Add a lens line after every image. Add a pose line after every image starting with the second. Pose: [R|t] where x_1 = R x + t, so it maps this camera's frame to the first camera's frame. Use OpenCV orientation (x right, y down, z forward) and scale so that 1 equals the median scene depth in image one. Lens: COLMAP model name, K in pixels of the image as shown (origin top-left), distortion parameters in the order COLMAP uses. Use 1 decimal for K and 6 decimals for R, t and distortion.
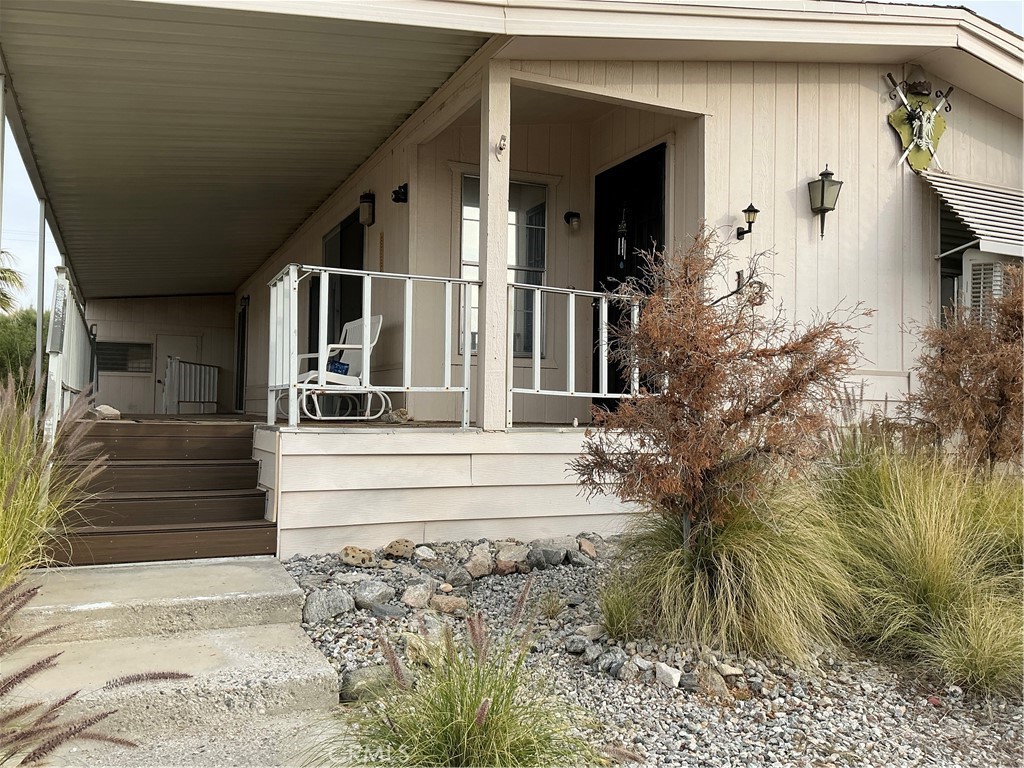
lens RADIAL K [[845.3, 0, 514.0], [0, 845.3, 383.8], [0, 0, 1]] dist [0.084952, -0.136923]
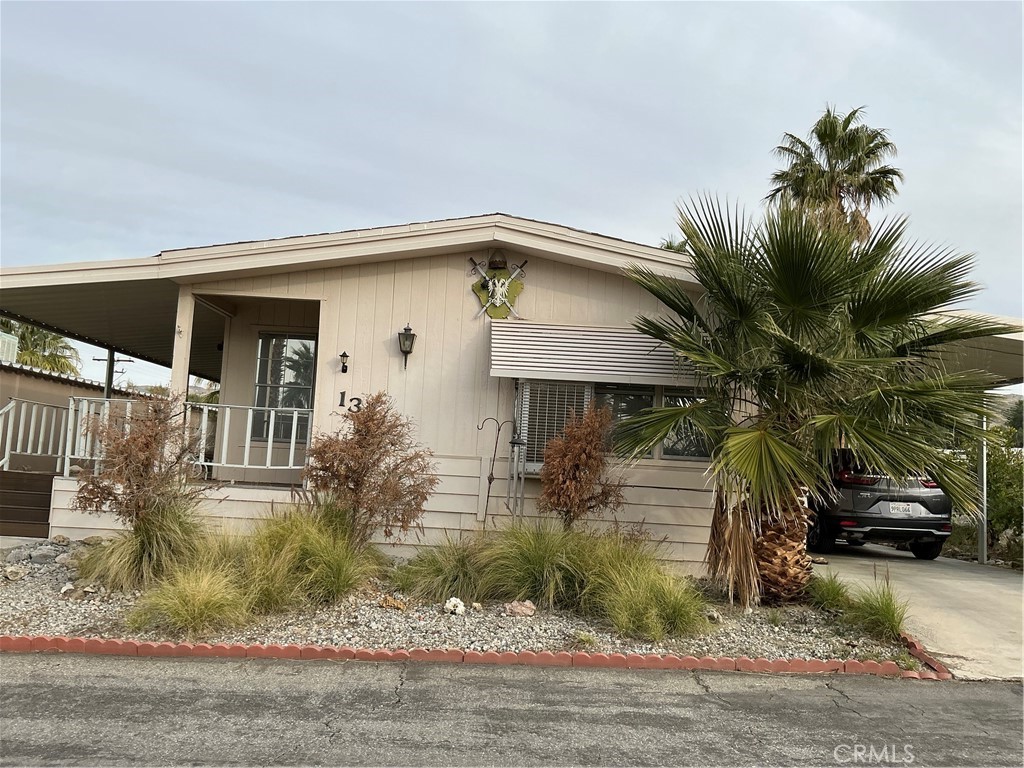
lens RADIAL K [[845.3, 0, 510.5], [0, 845.3, 382.5], [0, 0, 1]] dist [0.084952, -0.136923]
pose [[0.896235, -0.020927, -0.443085, 1.213165], [-0.026654, 0.994541, -0.100886, 0.002791], [0.442777, 0.102228, 0.890785, -0.285337]]
